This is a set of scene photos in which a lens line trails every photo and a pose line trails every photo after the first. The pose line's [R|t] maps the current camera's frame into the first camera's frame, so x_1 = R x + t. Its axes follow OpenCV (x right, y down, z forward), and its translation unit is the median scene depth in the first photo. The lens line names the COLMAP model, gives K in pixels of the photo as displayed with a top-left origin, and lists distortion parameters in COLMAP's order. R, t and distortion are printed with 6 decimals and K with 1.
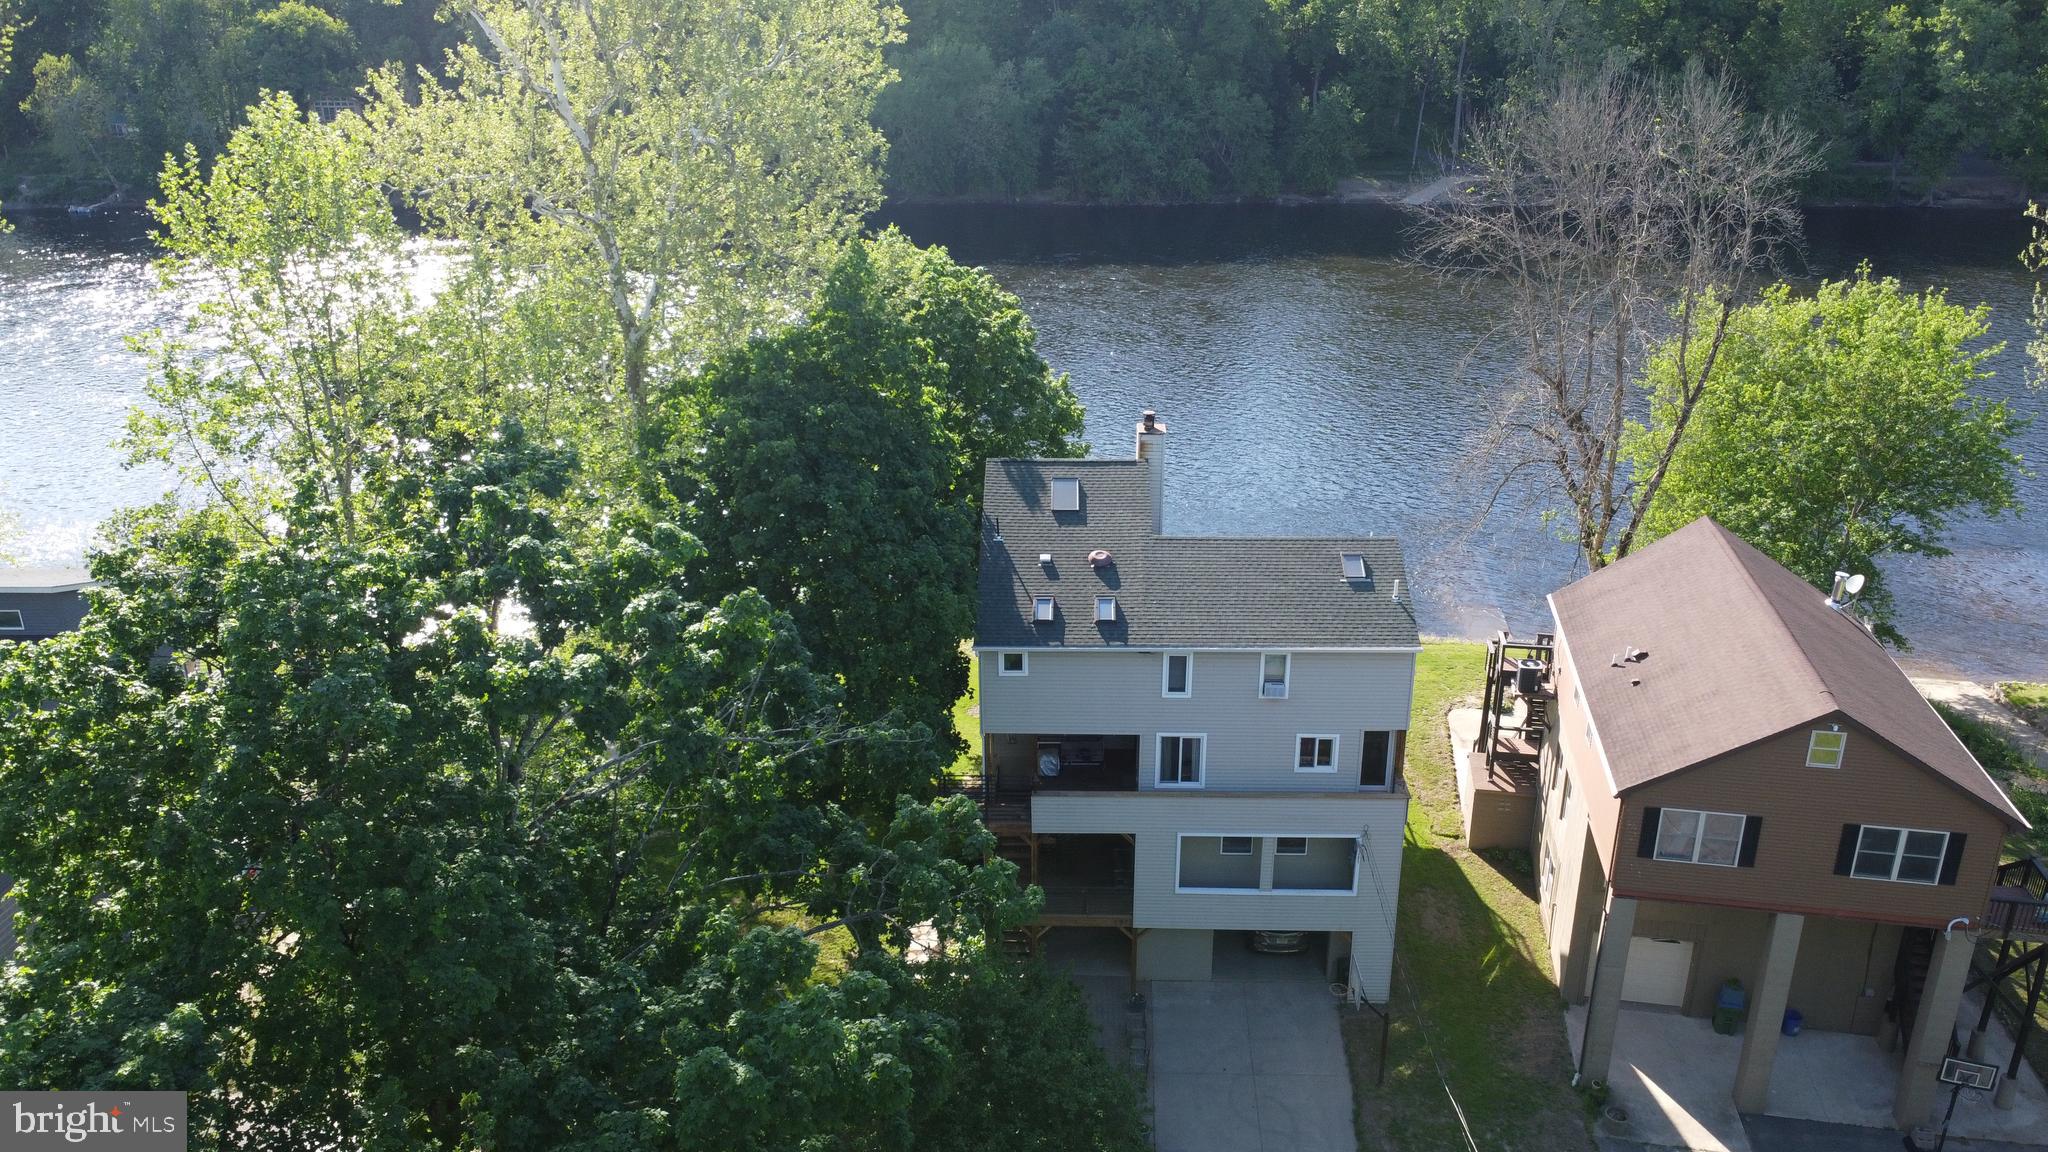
lens RADIAL K [[1527.8, 0, 1024.0], [0, 1527.8, 576.0], [0, 0, 1]] dist [0.007431, -0.008404]
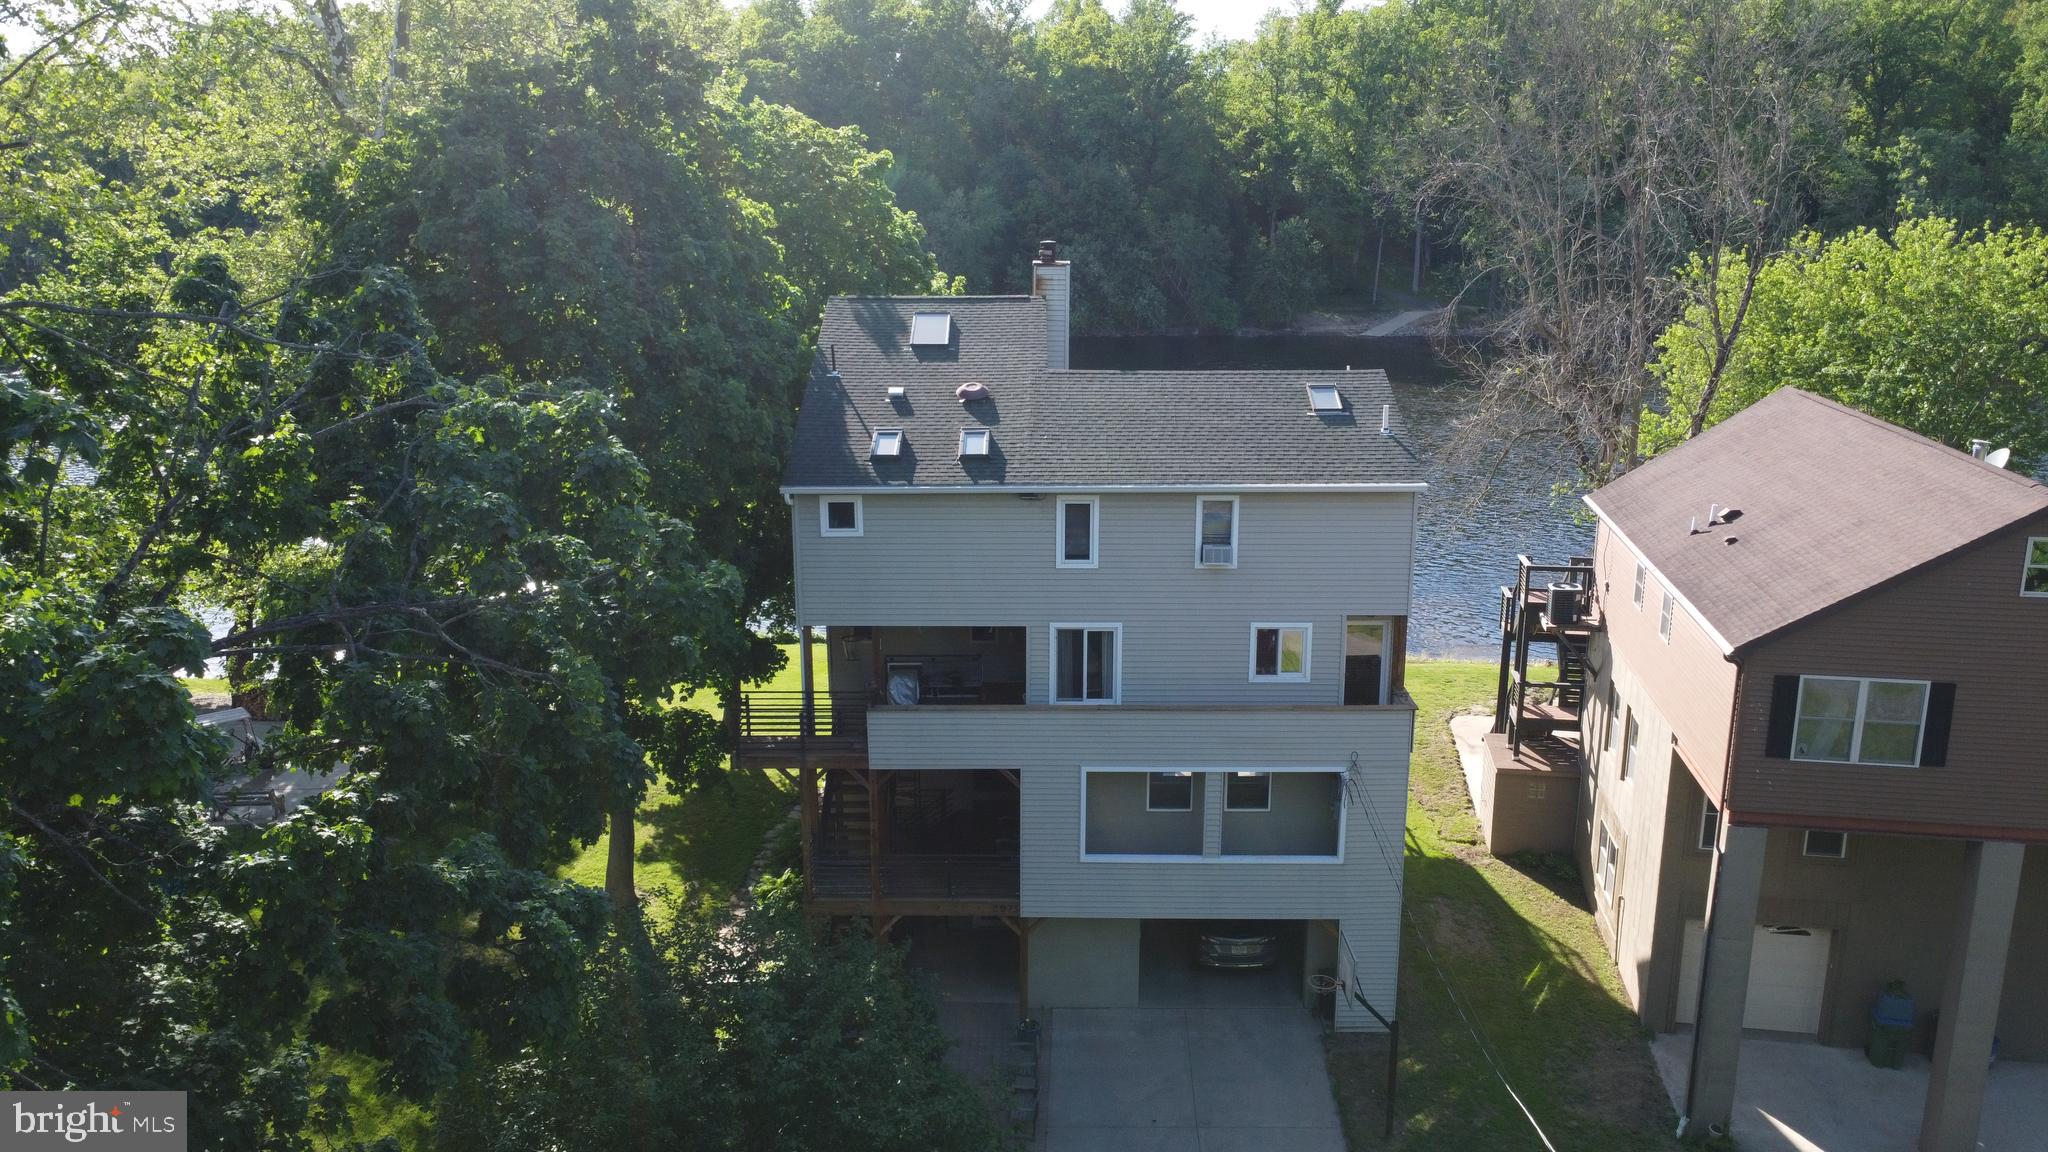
lens RADIAL K [[1529.7, 0, 1024.0], [0, 1529.7, 576.0], [0, 0, 1]] dist [0.001398, 0.005580]
pose [[0.999814, -0.002385, 0.019152, 0.059830], [0.004841, 0.991603, -0.129227, 0.166237], [-0.018683, 0.129296, 0.991430, 0.298063]]
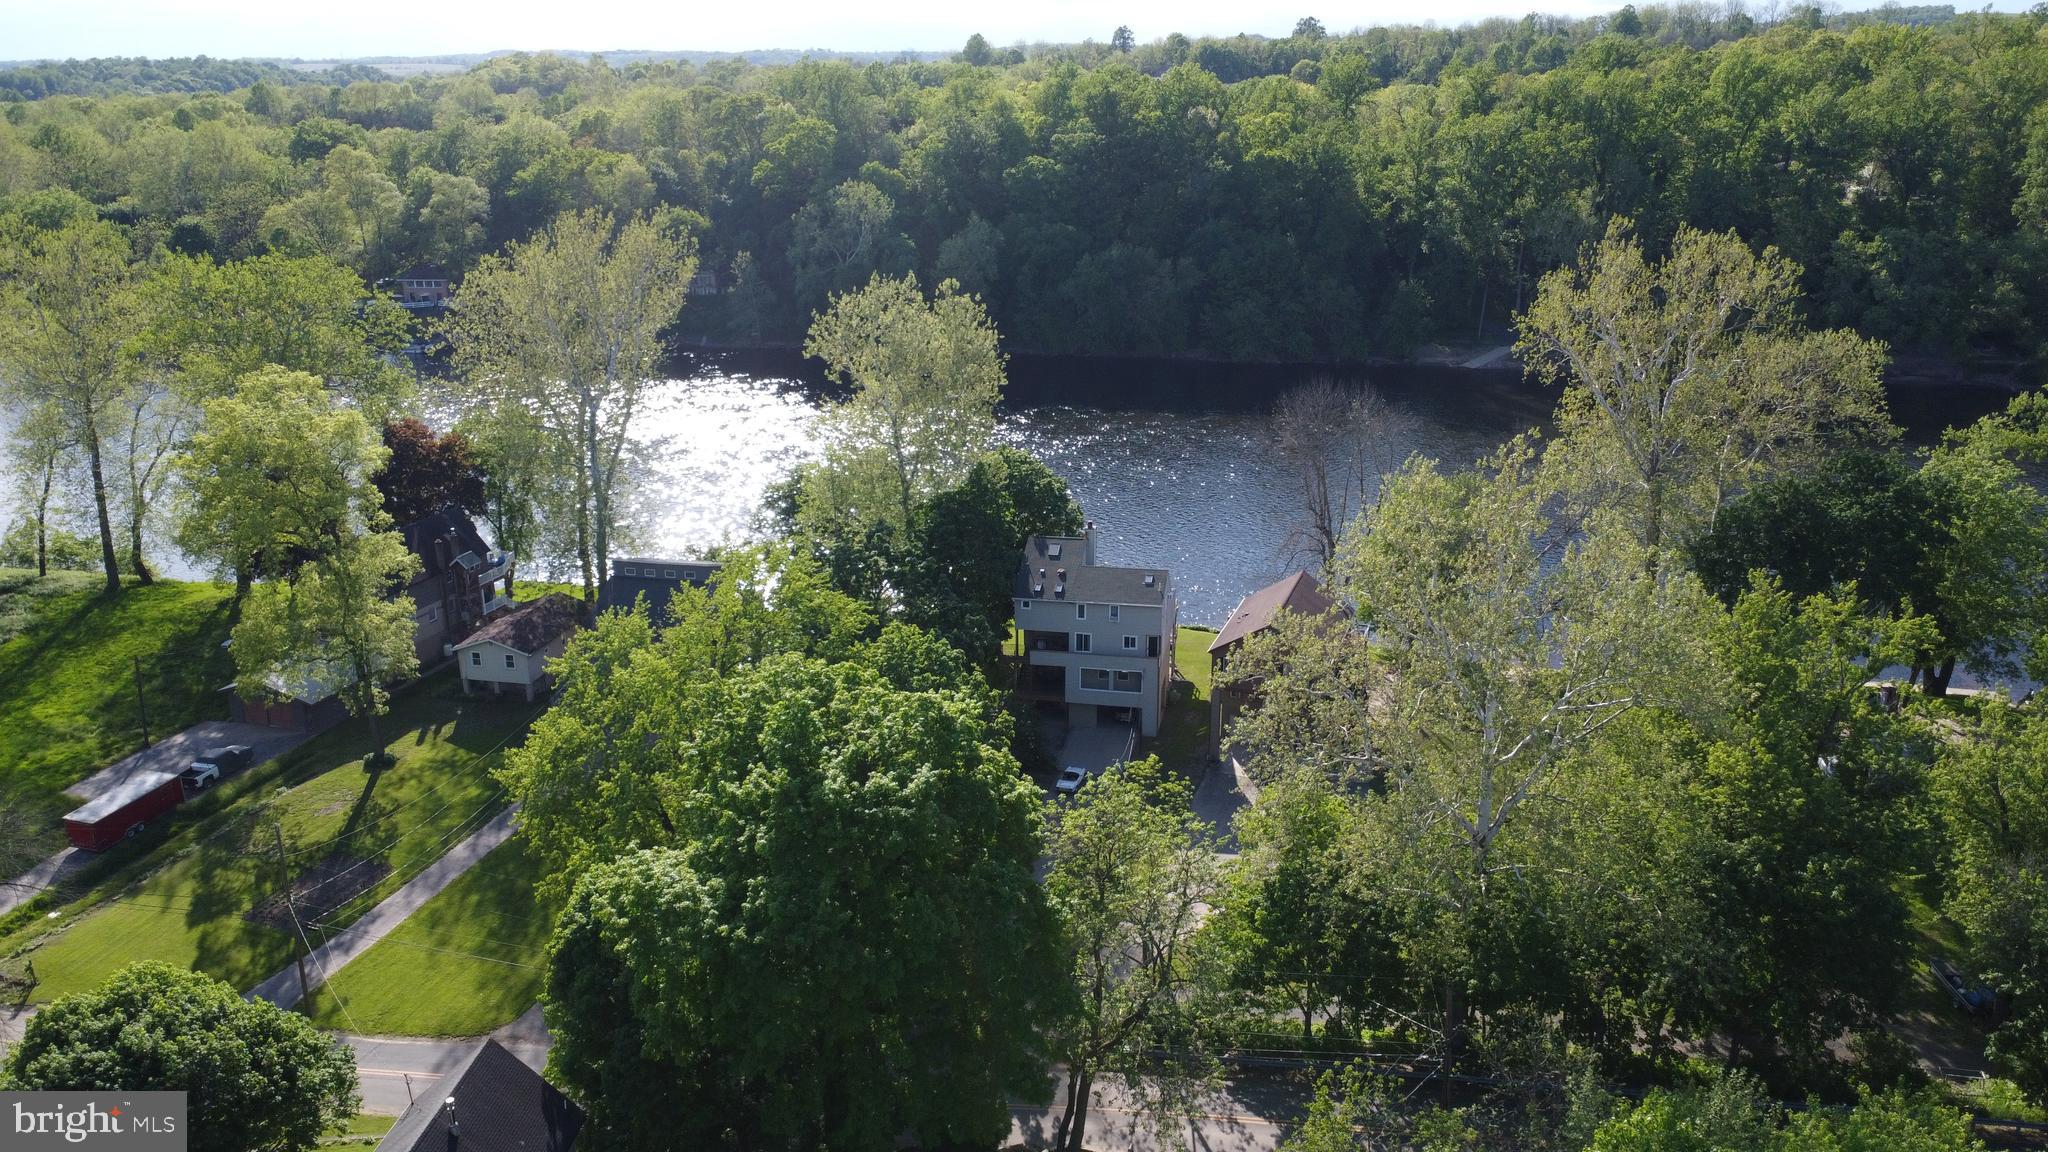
lens RADIAL K [[1529.7, 0, 1024.0], [0, 1529.7, 576.0], [0, 0, 1]] dist [0.001398, 0.005580]
pose [[0.987281, 0.049560, -0.151063, 0.409740], [-0.058037, 0.996947, -0.052234, 0.148427], [0.148013, 0.060337, 0.987143, -1.811078]]
